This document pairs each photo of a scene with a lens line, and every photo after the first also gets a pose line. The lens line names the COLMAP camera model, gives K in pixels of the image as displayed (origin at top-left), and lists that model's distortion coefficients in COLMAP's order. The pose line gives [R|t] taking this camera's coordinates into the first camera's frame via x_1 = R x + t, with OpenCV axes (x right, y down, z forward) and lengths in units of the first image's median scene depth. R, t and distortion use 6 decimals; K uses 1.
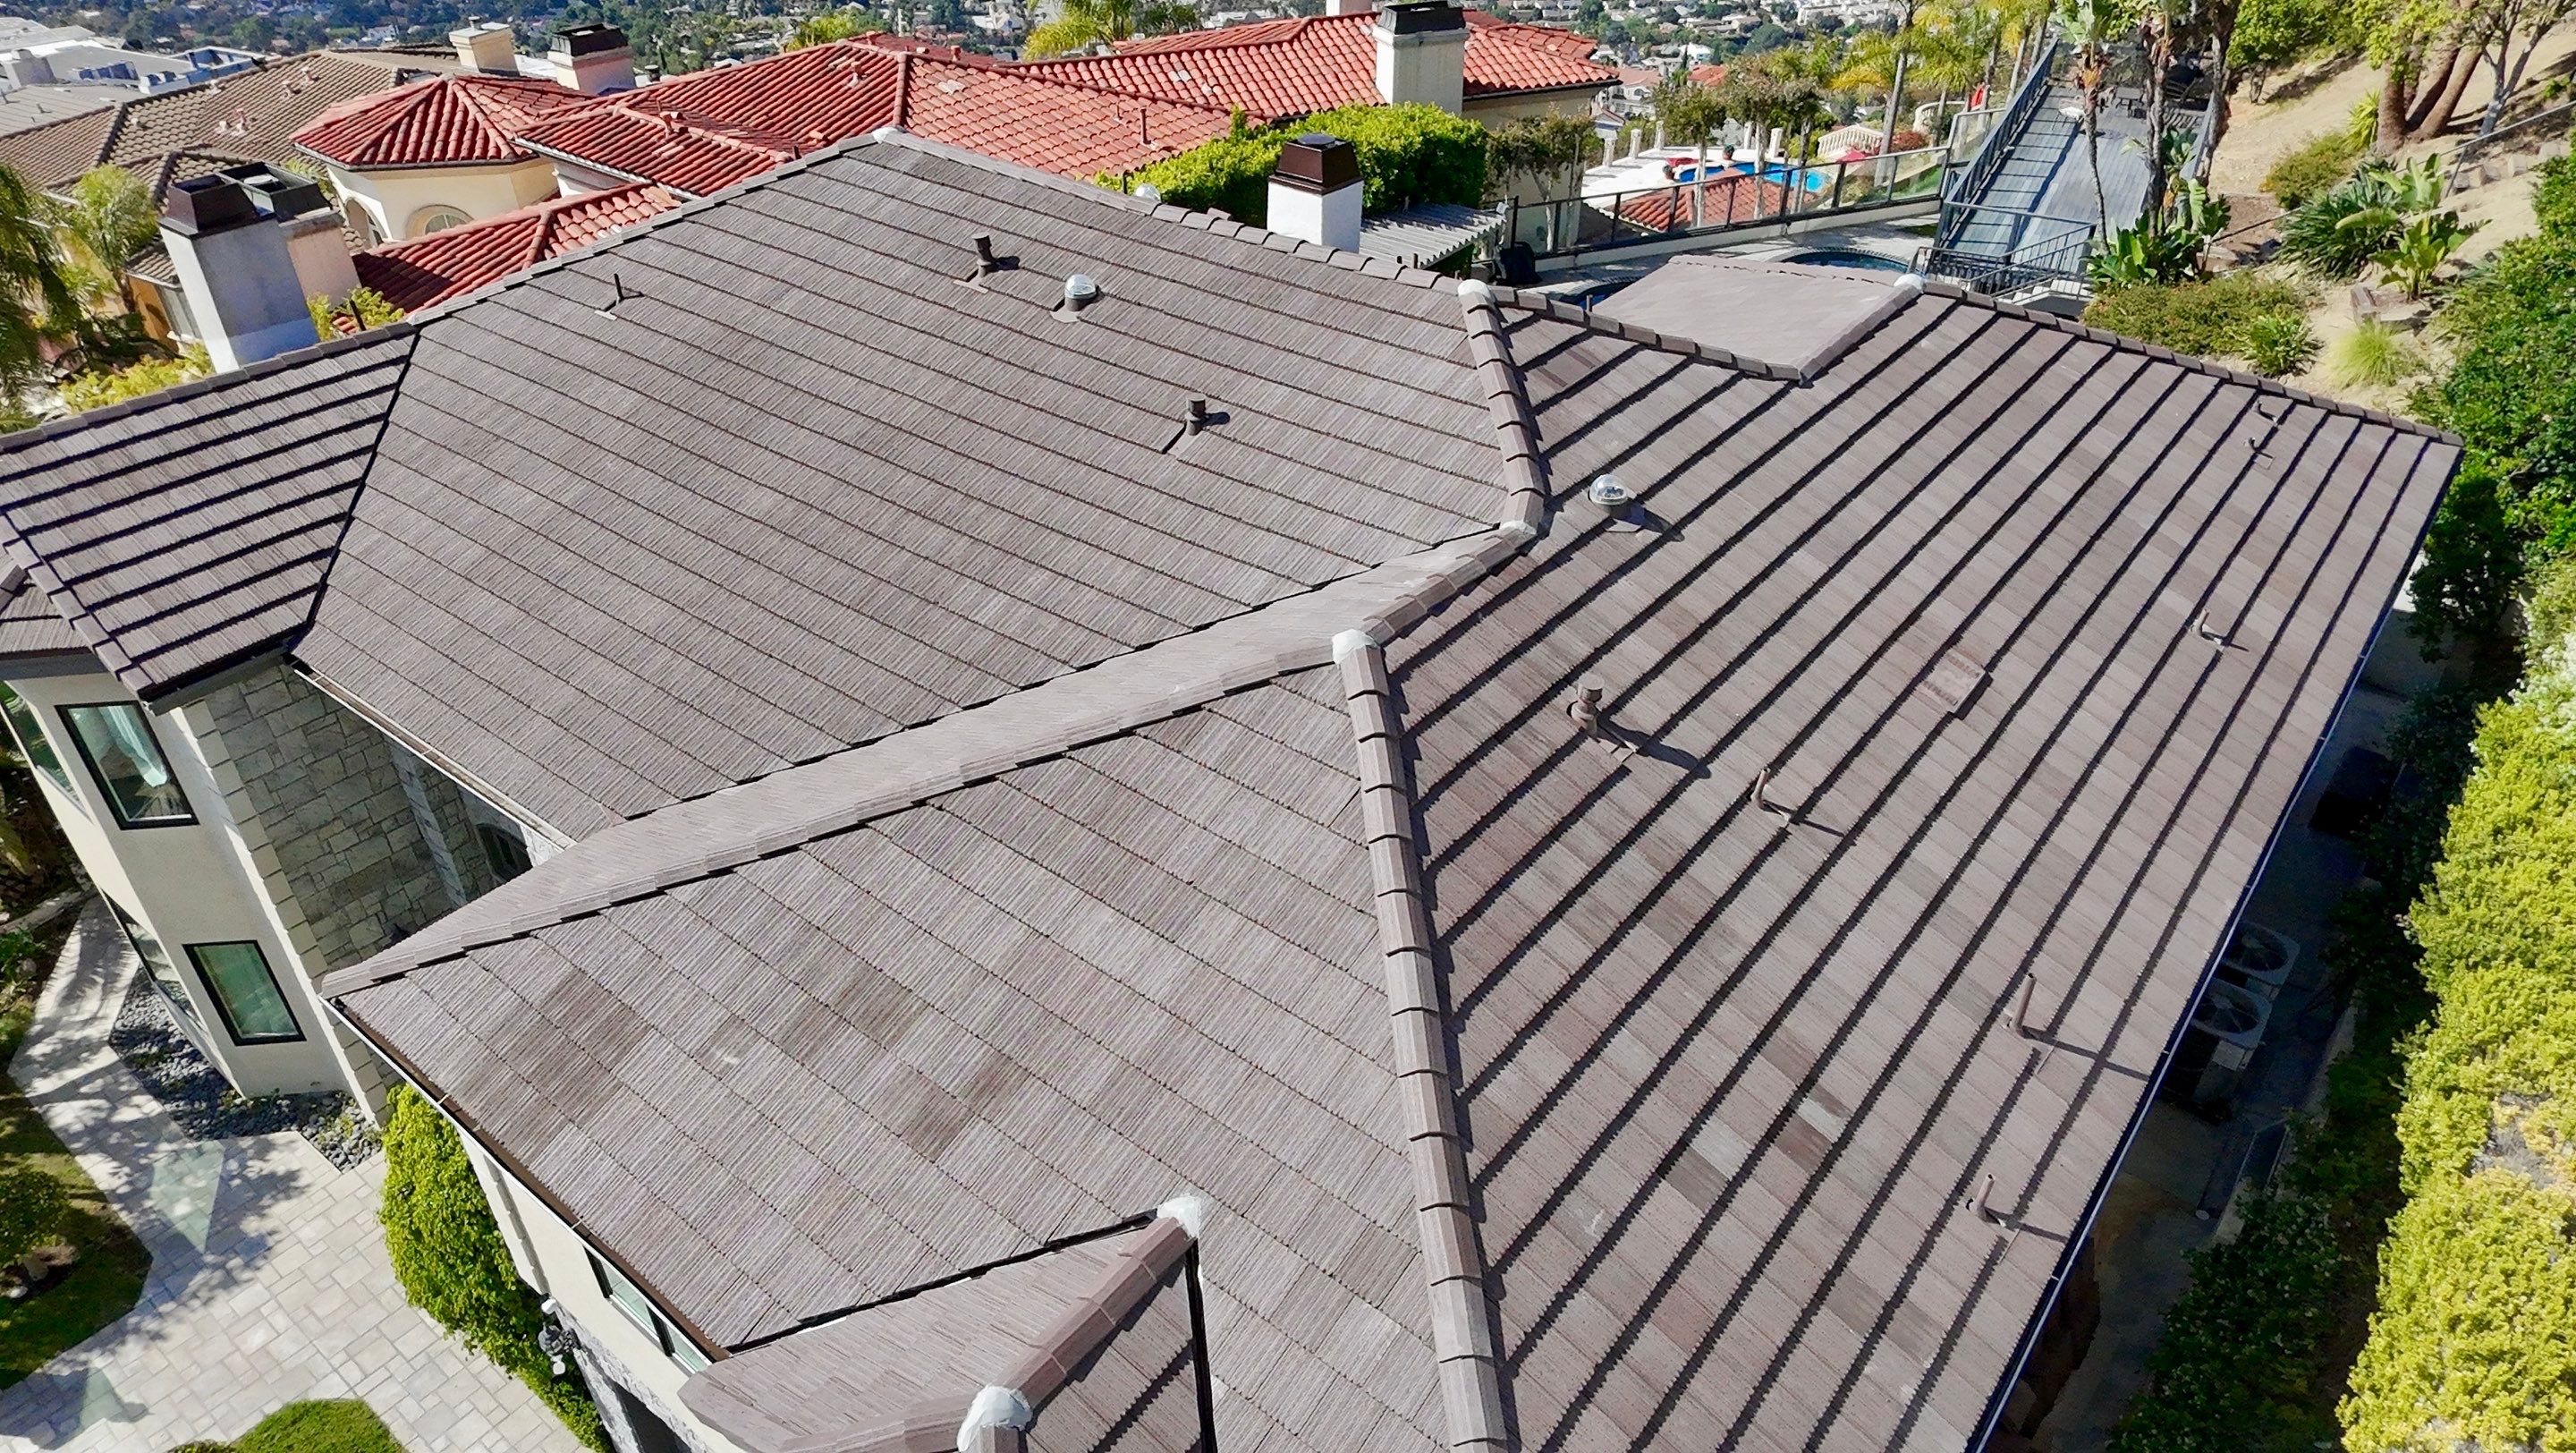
lens RADIAL K [[1638.7, 0, 1286.7], [0, 1638.7, 743.6], [0, 0, 1]] dist [0.005128, -0.002631]
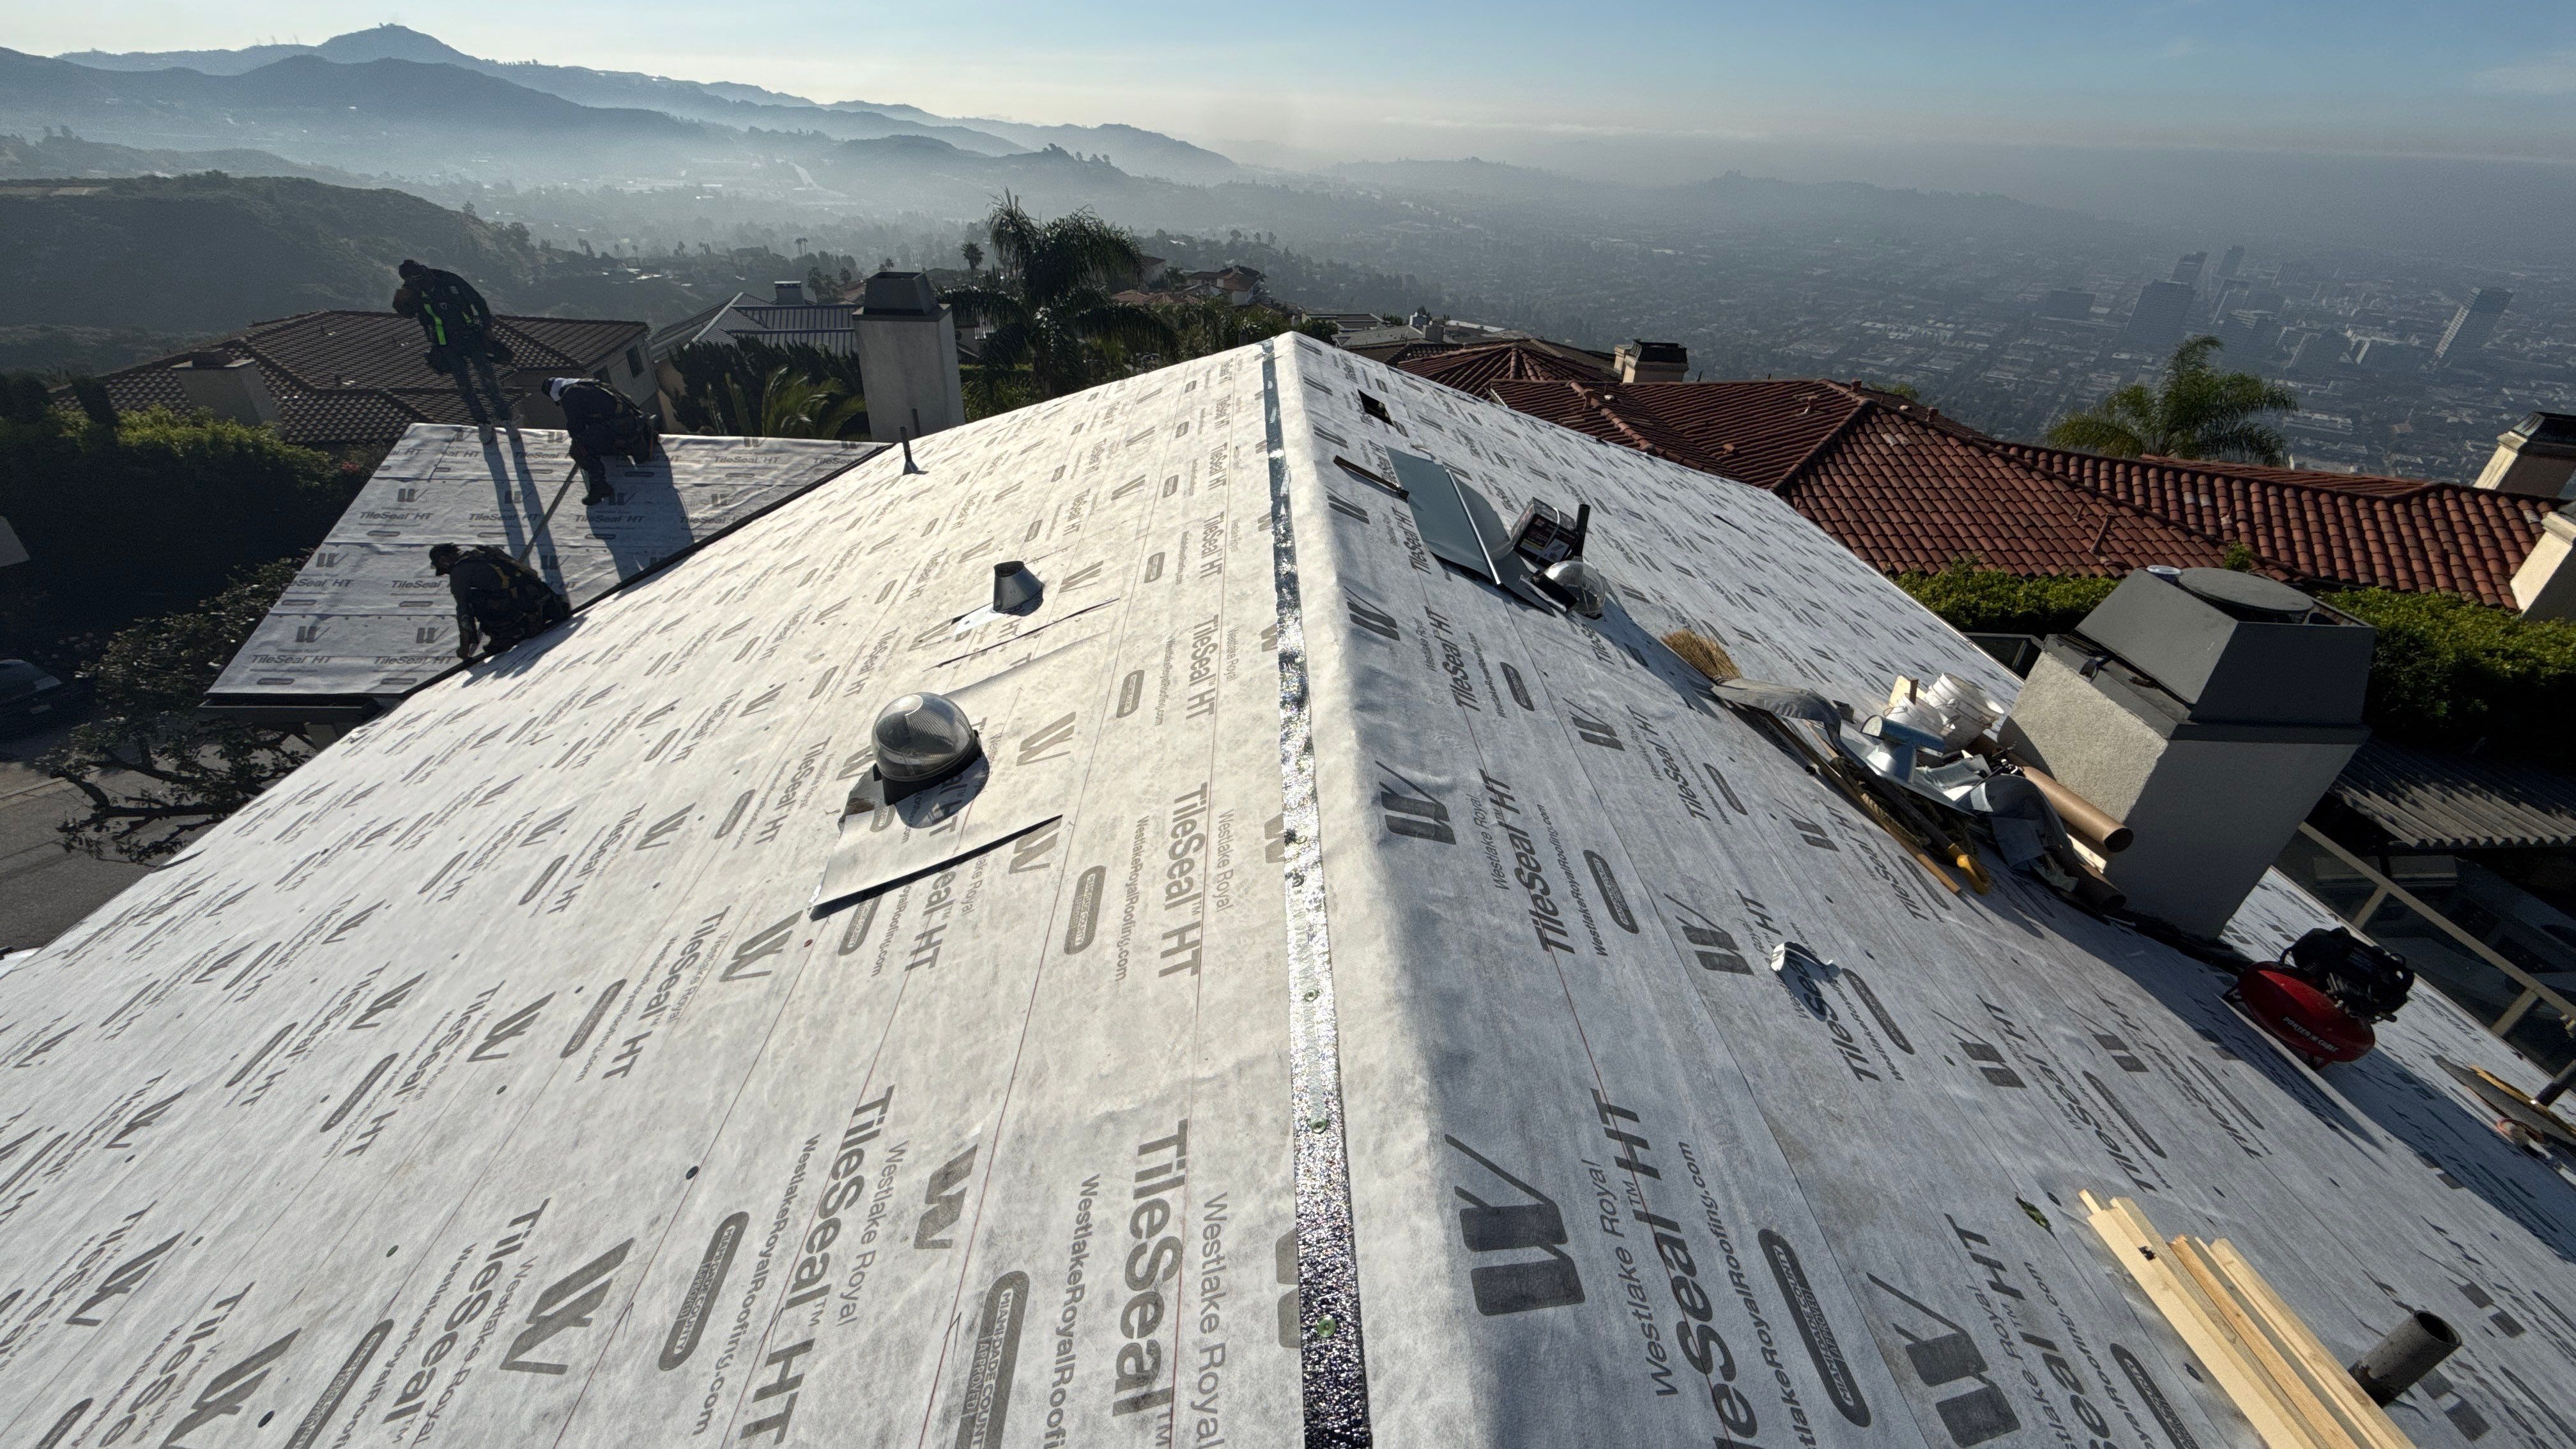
lens RADIAL K [[1034.6, 0, 1297.8], [0, 1034.6, 721.4], [0, 0, 1]] dist [-0.000724, -0.000003]
pose [[0.655615, 0.410569, -0.633721, 0.041049], [-0.474294, 0.876951, 0.077471, -0.300559], [0.587549, 0.249779, 0.769673, 0.816688]]
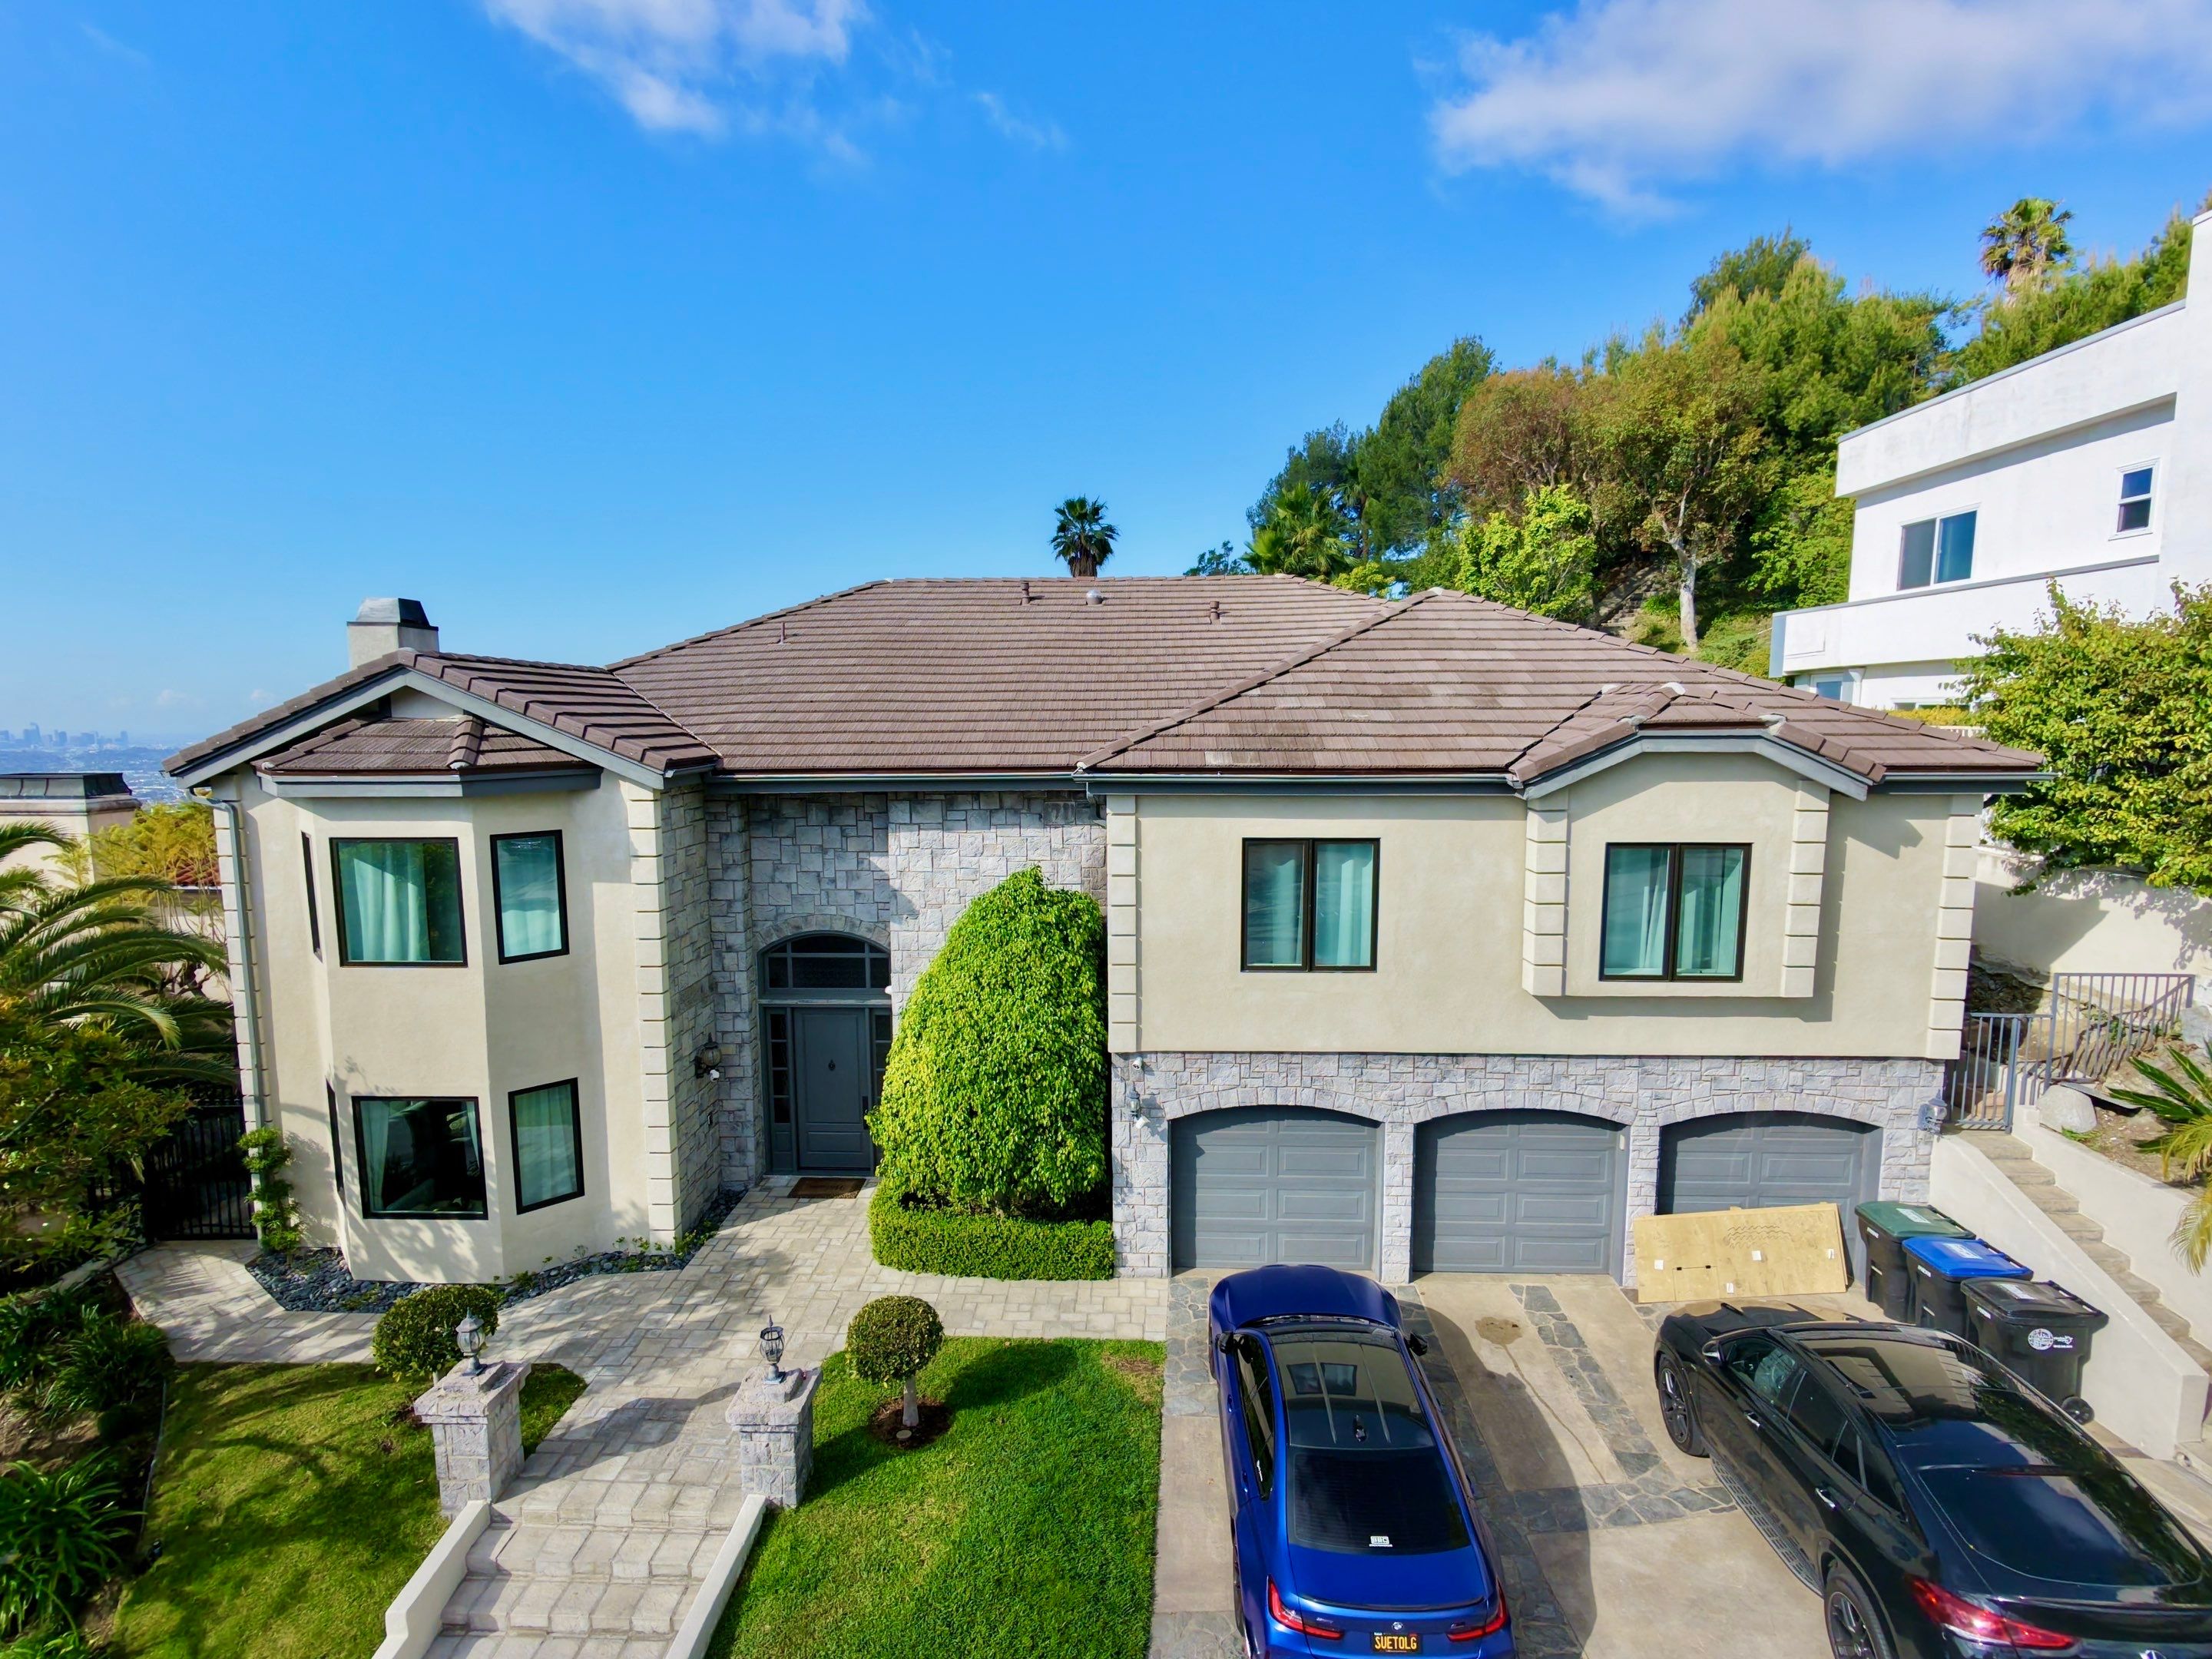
lens RADIAL K [[1052.4, 0, 1110.0], [0, 1052.4, 832.4], [0, 0, 1]] dist [0.000558, 0.000961]
pose [[0.802457, -0.071752, 0.592380, -0.811903], [0.352299, 0.858222, -0.373282, 0.411767], [-0.481610, 0.508238, 0.713965, 0.211624]]
